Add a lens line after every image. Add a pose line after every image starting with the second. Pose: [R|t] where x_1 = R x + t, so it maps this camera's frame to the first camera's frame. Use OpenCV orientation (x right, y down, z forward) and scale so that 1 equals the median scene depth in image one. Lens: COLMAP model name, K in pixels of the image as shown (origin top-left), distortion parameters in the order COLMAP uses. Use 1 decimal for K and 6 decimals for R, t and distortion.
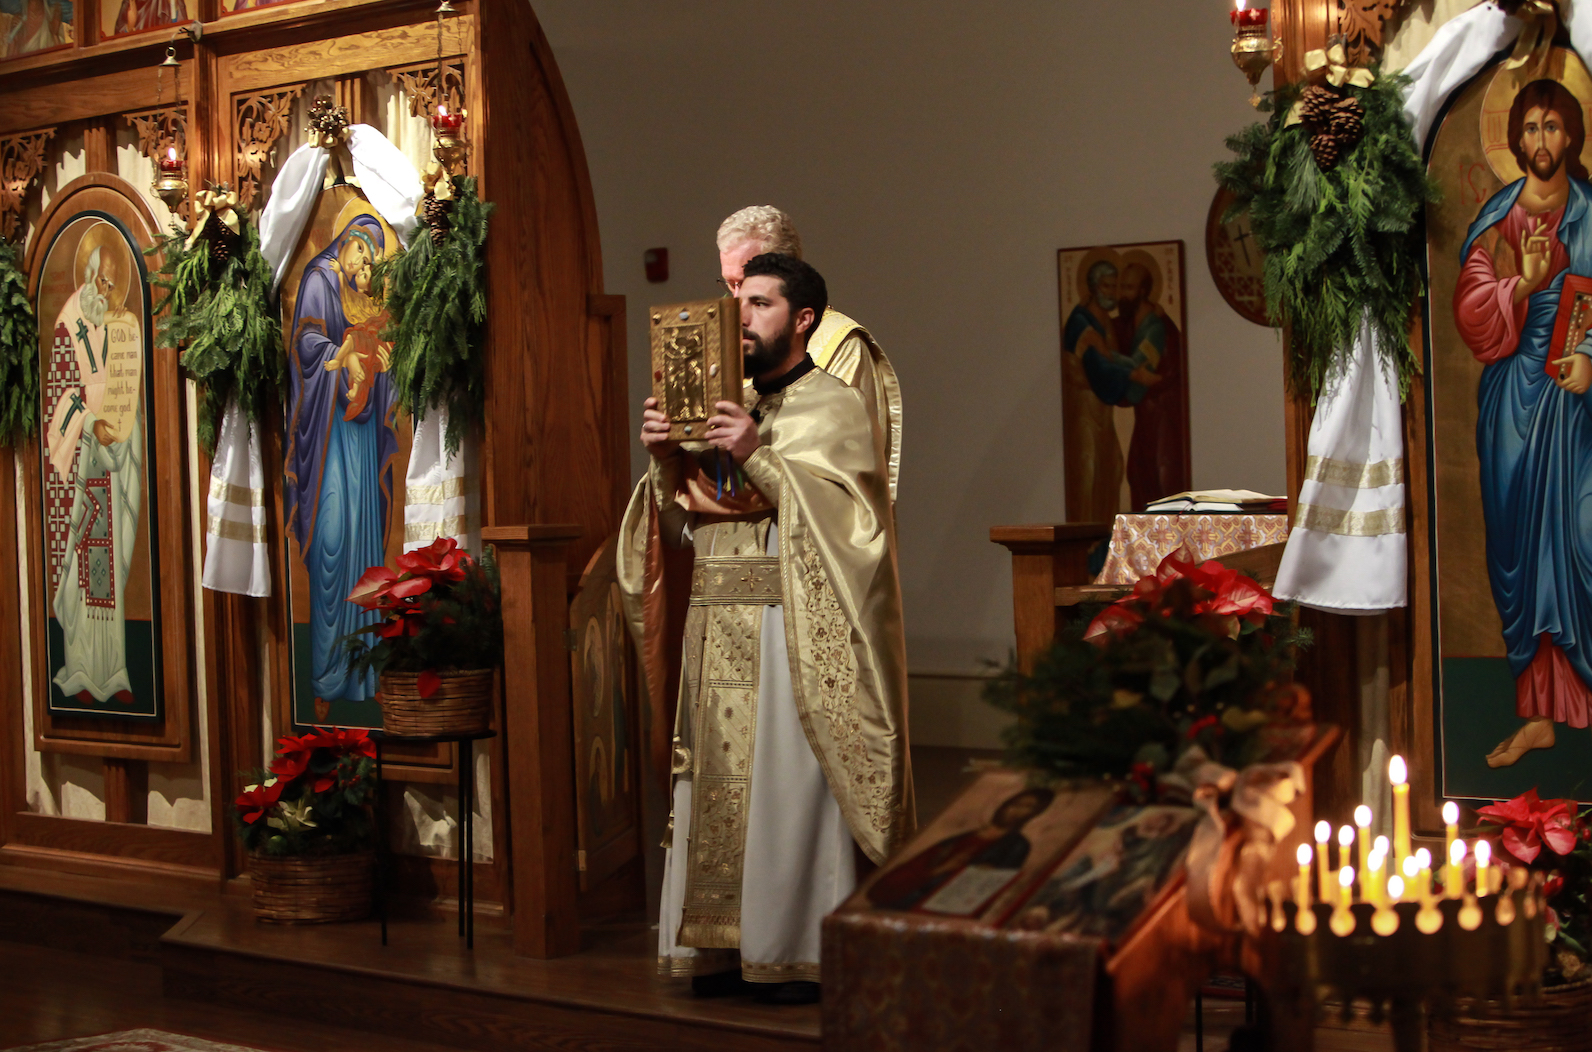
lens RADIAL K [[3273.7, 0, 796.0], [0, 3273.7, 526.0], [0, 0, 1]] dist [-0.004707, 0.084546]
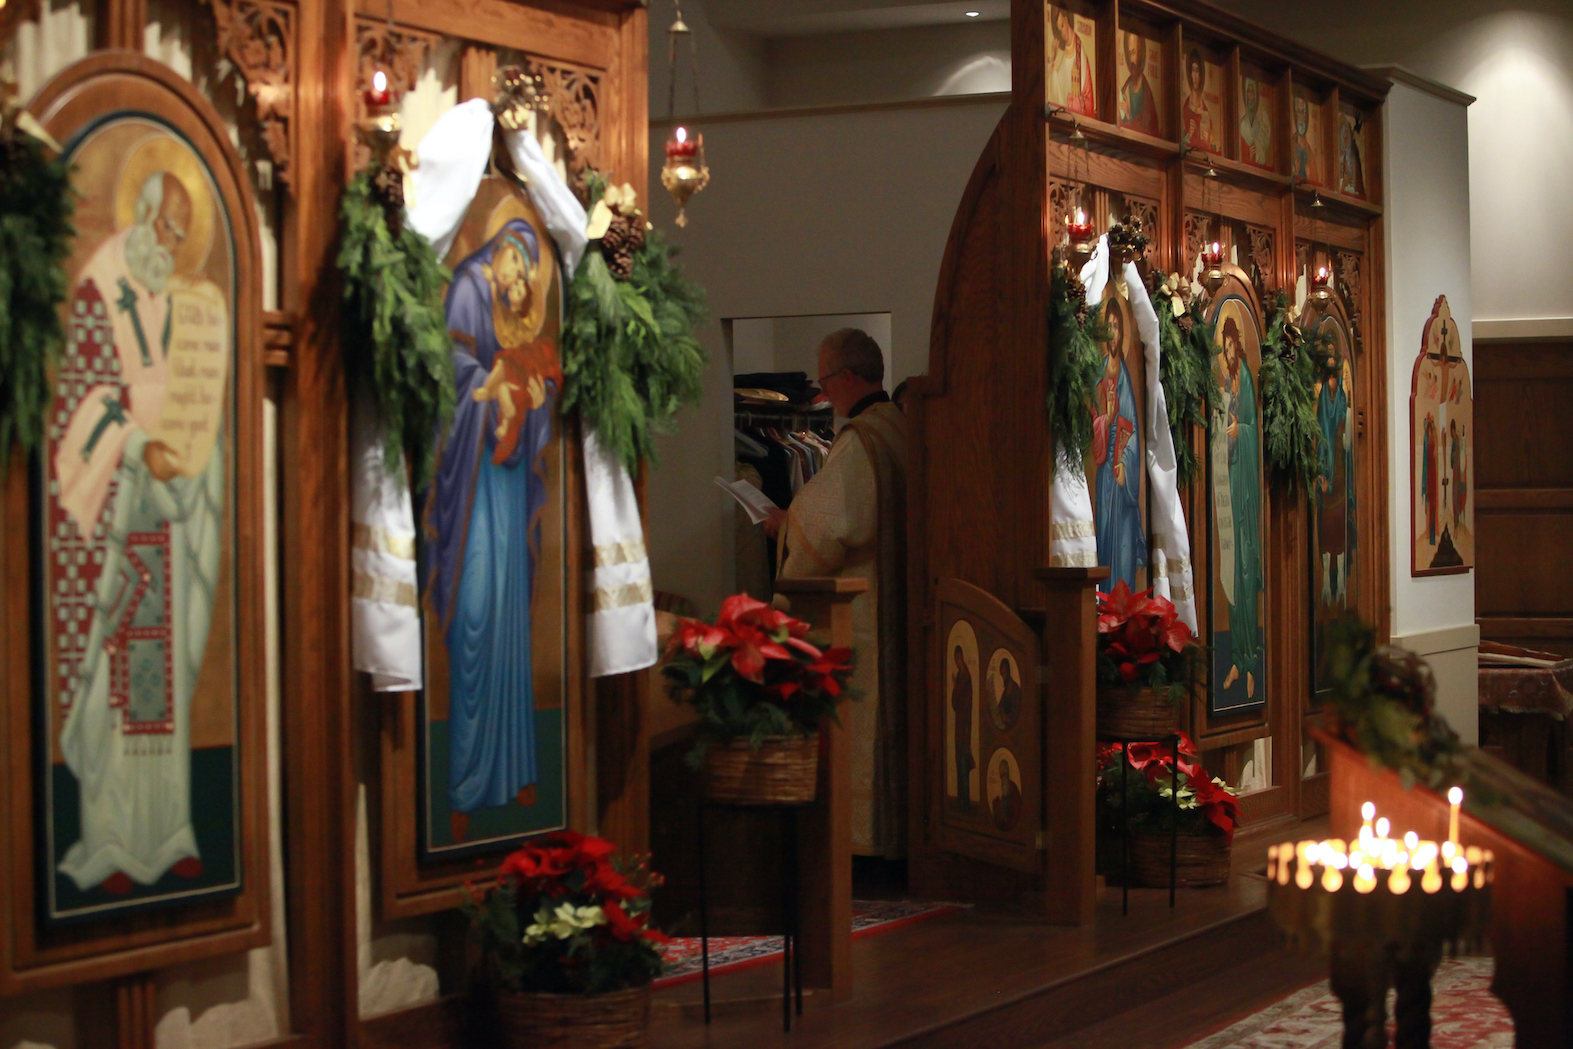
lens RADIAL K [[3264.4, 0, 786.5], [0, 3264.4, 524.5], [0, 0, 1]] dist [-0.085565, -0.075586]
pose [[-0.303047, 0.018490, 0.952796, -0.856228], [0.029037, 0.999527, -0.010162, -0.006069], [-0.952533, 0.024586, -0.303440, 1.077822]]
